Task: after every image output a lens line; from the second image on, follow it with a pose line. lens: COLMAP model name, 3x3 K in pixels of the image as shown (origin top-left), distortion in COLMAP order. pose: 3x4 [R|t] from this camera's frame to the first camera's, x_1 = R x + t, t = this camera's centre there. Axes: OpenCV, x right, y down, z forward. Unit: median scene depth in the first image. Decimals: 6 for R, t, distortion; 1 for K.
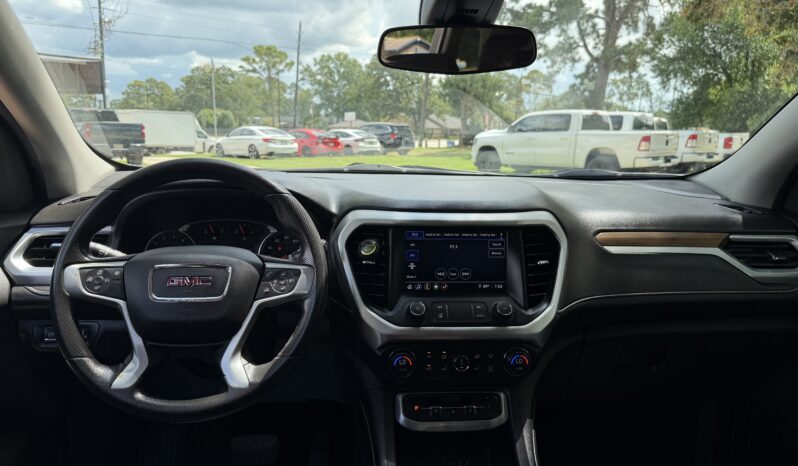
lens RADIAL K [[581.2, 0, 395.0], [0, 581.2, 237.5], [0, 0, 1]] dist [0.054723, -0.068193]
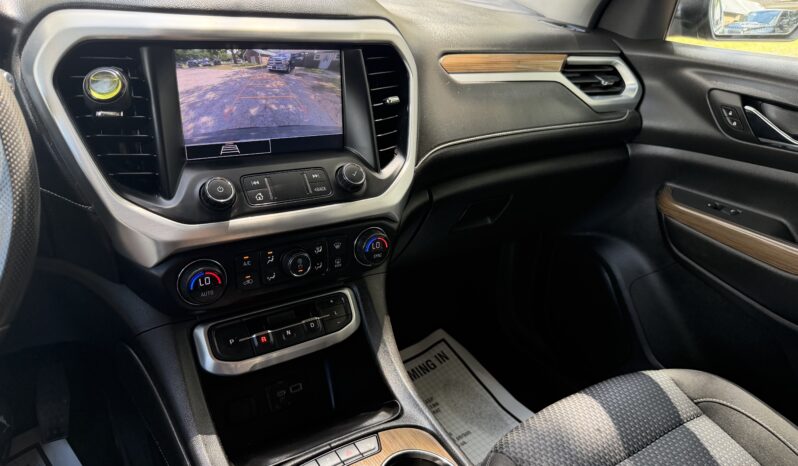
lens RADIAL K [[581.2, 0, 405.2], [0, 581.2, 233.9], [0, 0, 1]] dist [0.054723, -0.068193]
pose [[0.876143, -0.148608, 0.458573, -0.072256], [0.023250, 0.963215, 0.267725, 0.011969], [-0.481490, -0.223903, 0.847369, 0.394925]]
